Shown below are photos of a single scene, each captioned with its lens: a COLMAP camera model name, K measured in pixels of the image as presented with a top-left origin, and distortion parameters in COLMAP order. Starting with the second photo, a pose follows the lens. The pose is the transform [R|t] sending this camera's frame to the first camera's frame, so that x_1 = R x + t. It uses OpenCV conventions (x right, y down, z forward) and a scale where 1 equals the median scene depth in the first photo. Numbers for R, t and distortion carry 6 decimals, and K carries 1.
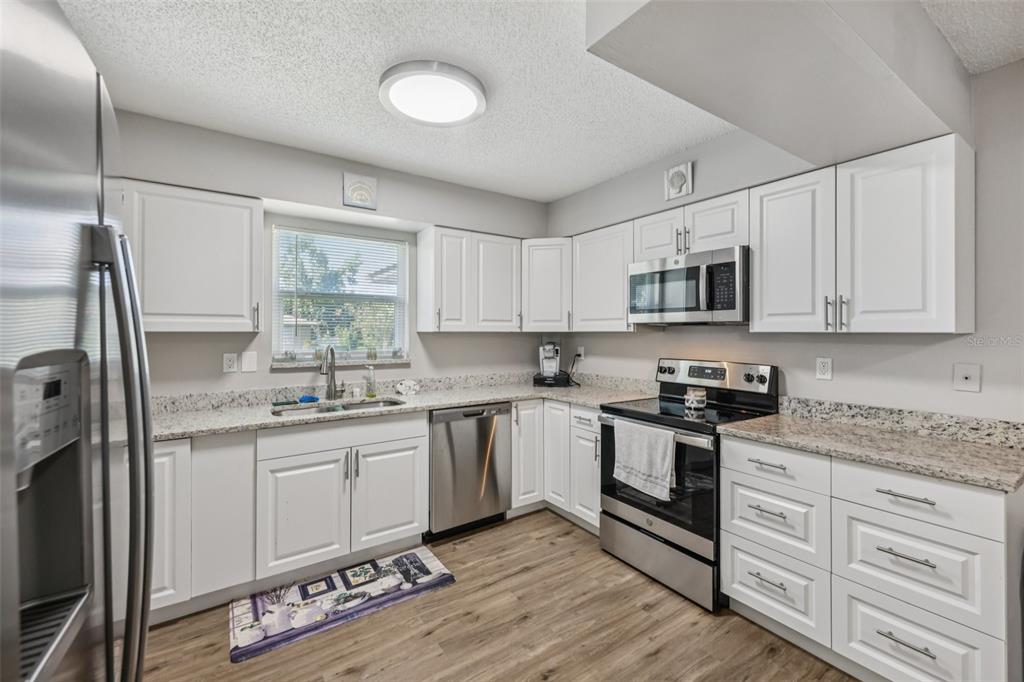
lens RADIAL K [[432.1, 0, 516.4], [0, 432.1, 330.7], [0, 0, 1]] dist [0.015662, -0.002167]
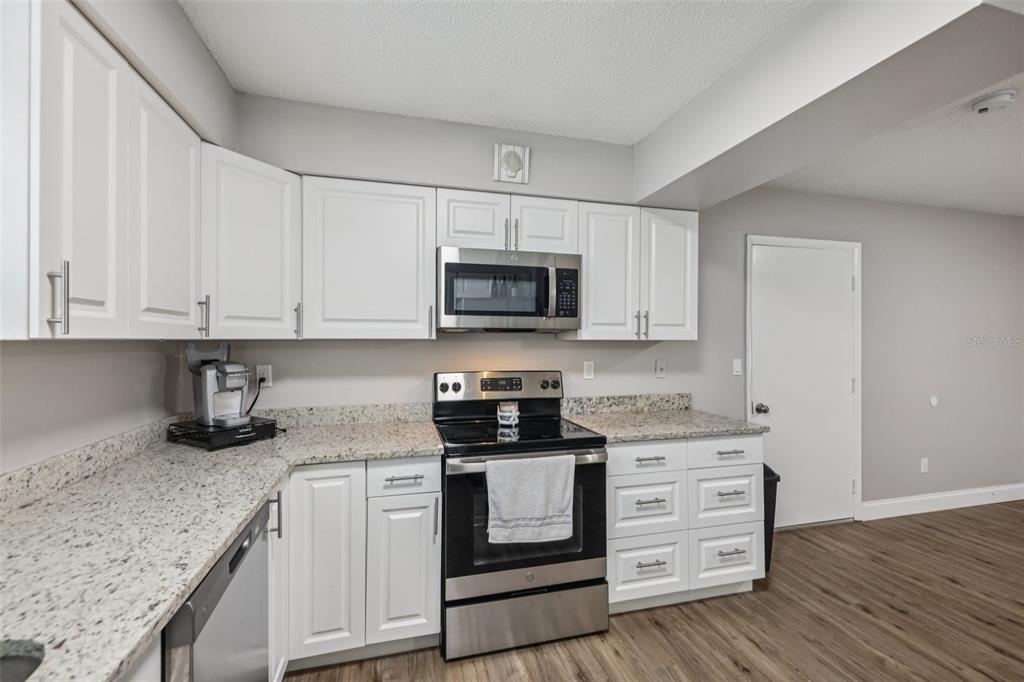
lens RADIAL K [[432.1, 0, 516.7], [0, 432.1, 336.8], [0, 0, 1]] dist [0.015662, -0.002167]
pose [[0.332120, 0.002189, 0.943235, -0.454989], [-0.004718, 0.999989, -0.000660, -0.002523], [-0.943225, -0.004231, 0.332126, 0.749939]]
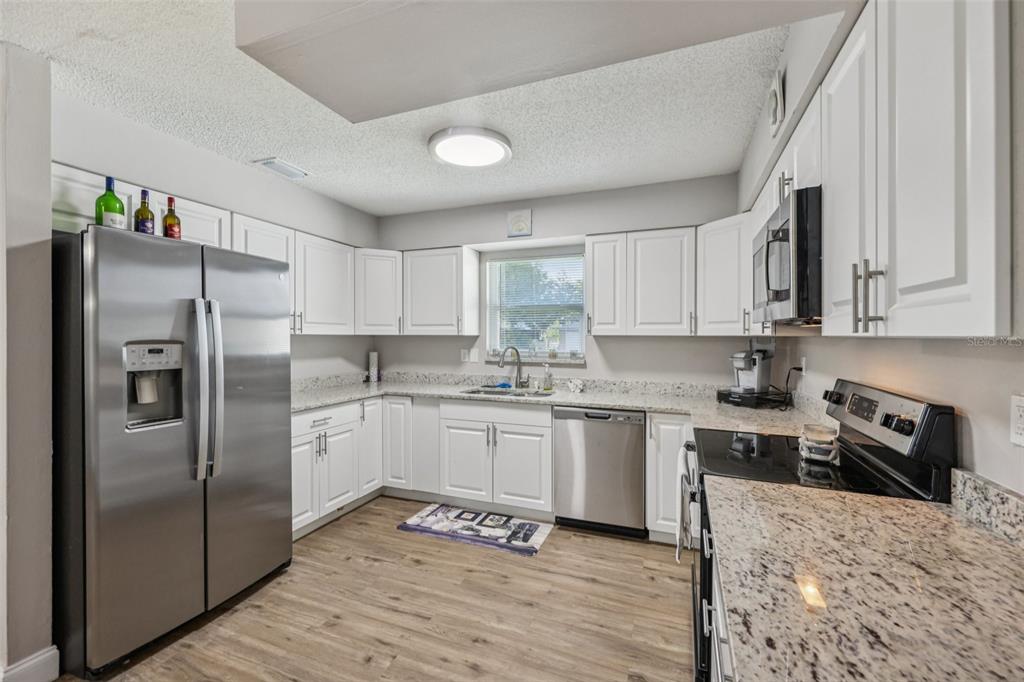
lens RADIAL K [[432.1, 0, 511.0], [0, 432.1, 338.0], [0, 0, 1]] dist [0.015662, -0.002167]
pose [[0.549303, 0.005229, -0.835607, 0.748089], [0.000733, 0.999977, 0.006739, 0.001992], [0.835623, -0.004315, 0.549286, 0.325792]]
